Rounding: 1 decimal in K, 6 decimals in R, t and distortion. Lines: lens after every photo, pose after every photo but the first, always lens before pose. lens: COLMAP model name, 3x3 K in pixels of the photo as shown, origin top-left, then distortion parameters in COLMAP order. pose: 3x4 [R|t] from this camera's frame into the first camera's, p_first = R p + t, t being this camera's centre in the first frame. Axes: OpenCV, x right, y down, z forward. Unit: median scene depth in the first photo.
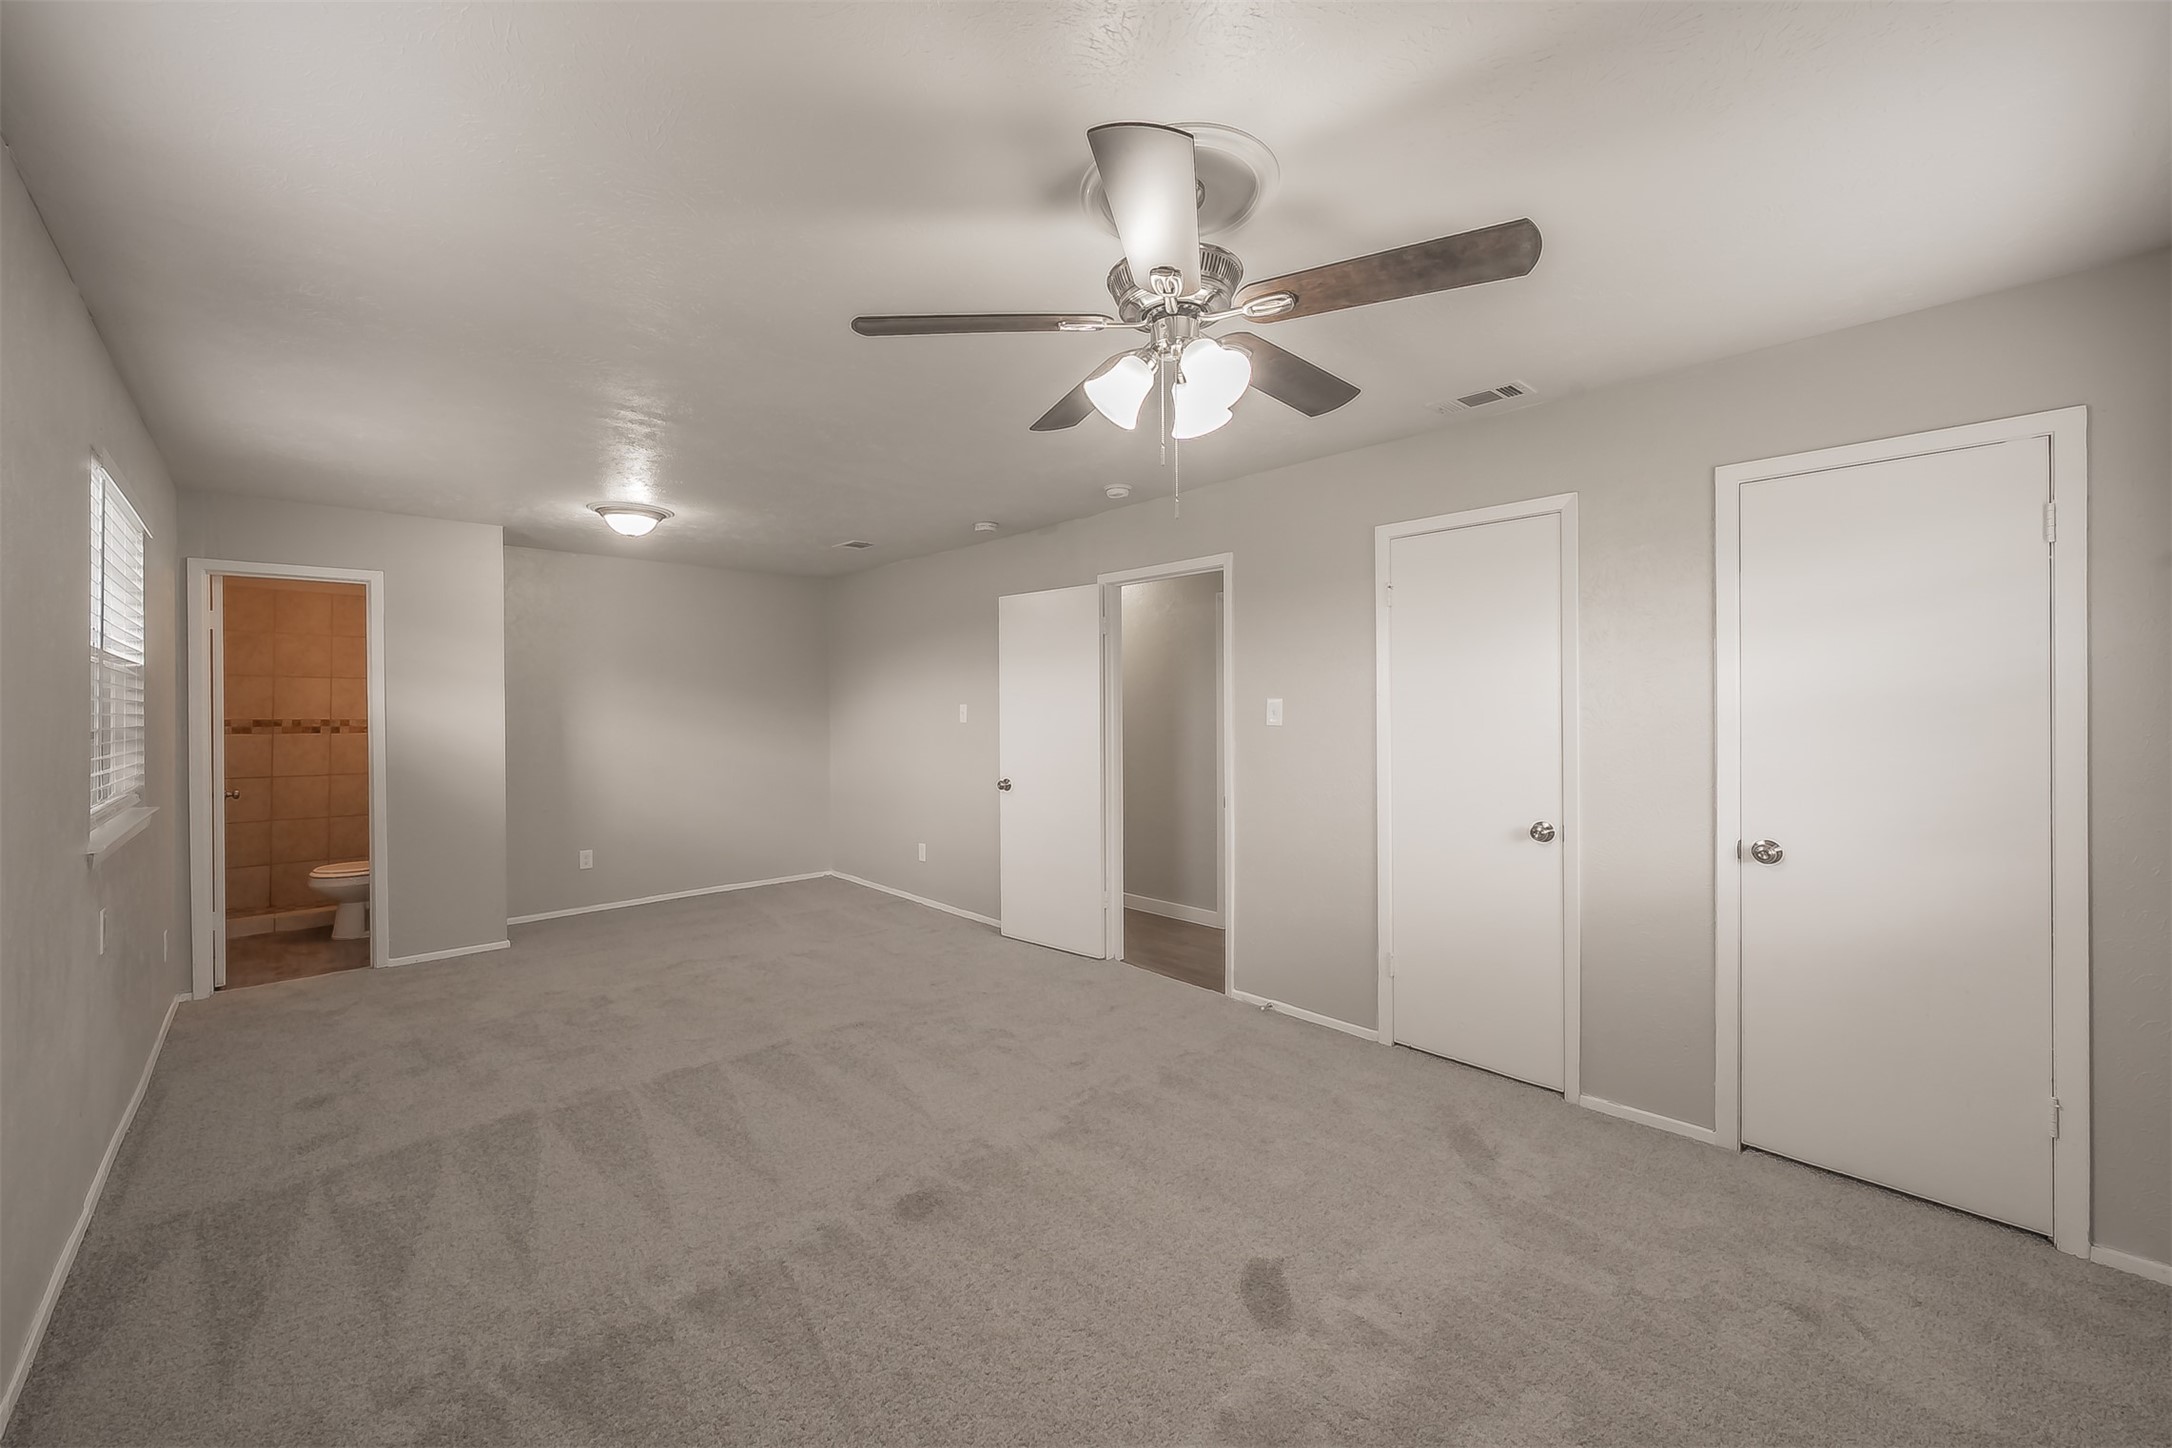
lens RADIAL K [[821.3, 0, 1086.0], [0, 821.3, 724.0], [0, 0, 1]] dist [-0.000186, -0.000121]
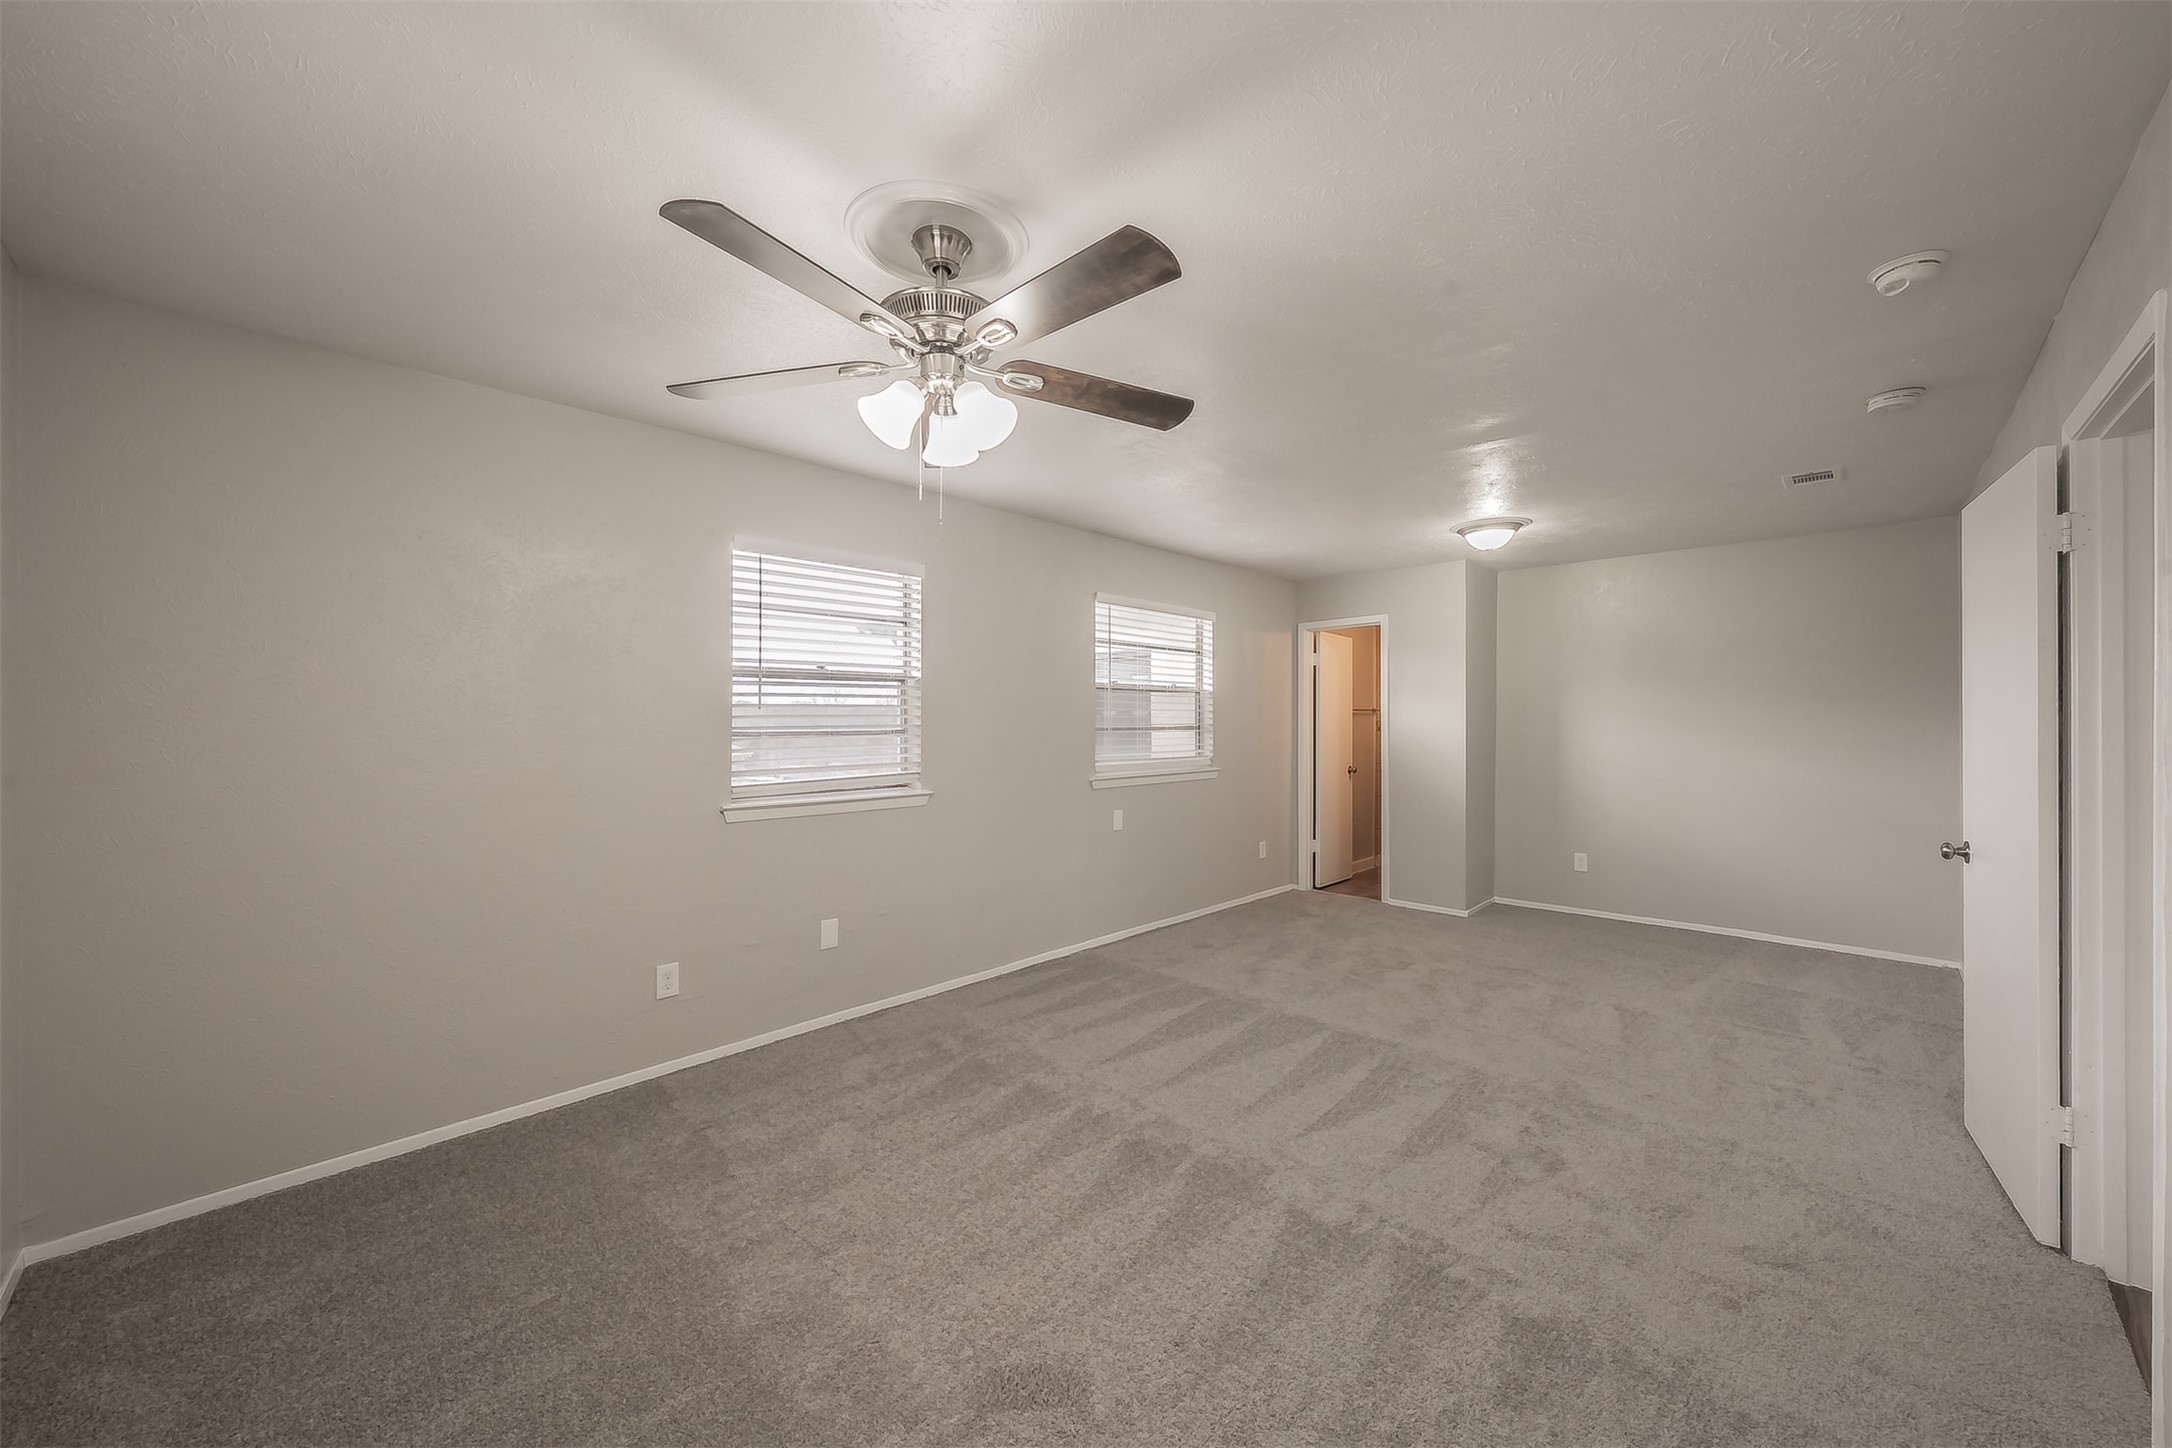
lens RADIAL K [[807.8, 0, 1086.0], [0, 807.8, 724.0], [0, 0, 1]] dist [0.000202, -0.000039]
pose [[0.041469, 0.009677, -0.999093, 0.655299], [-0.017000, 0.999815, 0.008978, -0.008298], [0.998995, 0.016612, 0.041626, 0.623653]]
